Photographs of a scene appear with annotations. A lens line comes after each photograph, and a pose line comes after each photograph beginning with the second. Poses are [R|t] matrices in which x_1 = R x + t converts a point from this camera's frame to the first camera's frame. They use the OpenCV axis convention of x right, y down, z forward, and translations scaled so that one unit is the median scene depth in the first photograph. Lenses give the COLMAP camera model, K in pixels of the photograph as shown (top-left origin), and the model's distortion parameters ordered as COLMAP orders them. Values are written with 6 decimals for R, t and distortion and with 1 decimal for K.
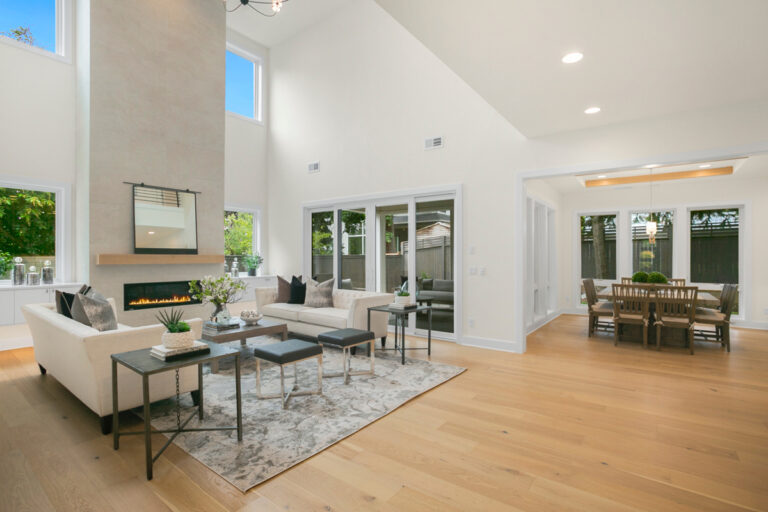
lens RADIAL K [[395.7, 0, 386.5], [0, 395.7, 253.6], [0, 0, 1]] dist [-0.001867, -0.000515]
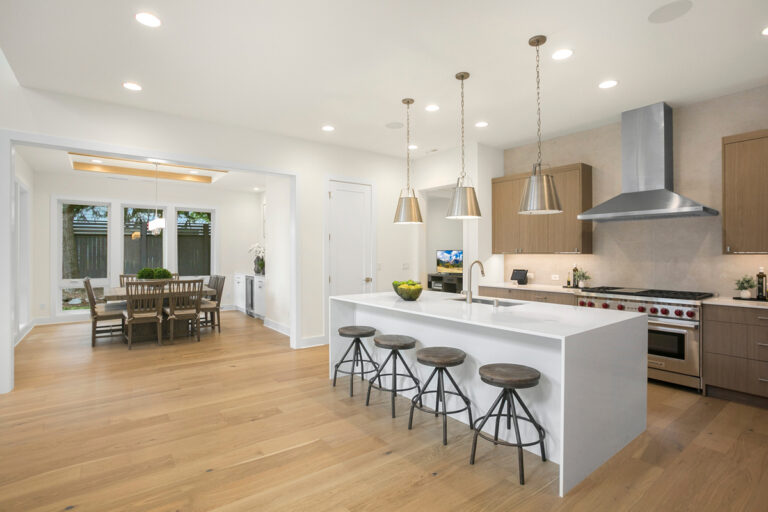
lens RADIAL K [[395.7, 0, 386.5], [0, 395.7, 253.6], [0, 0, 1]] dist [-0.001867, -0.000515]
pose [[0.328443, 0.000828, 0.944523, -0.083003], [-0.007157, 0.999973, 0.001612, 0.004982], [-0.944497, -0.007290, 0.328440, 0.126774]]
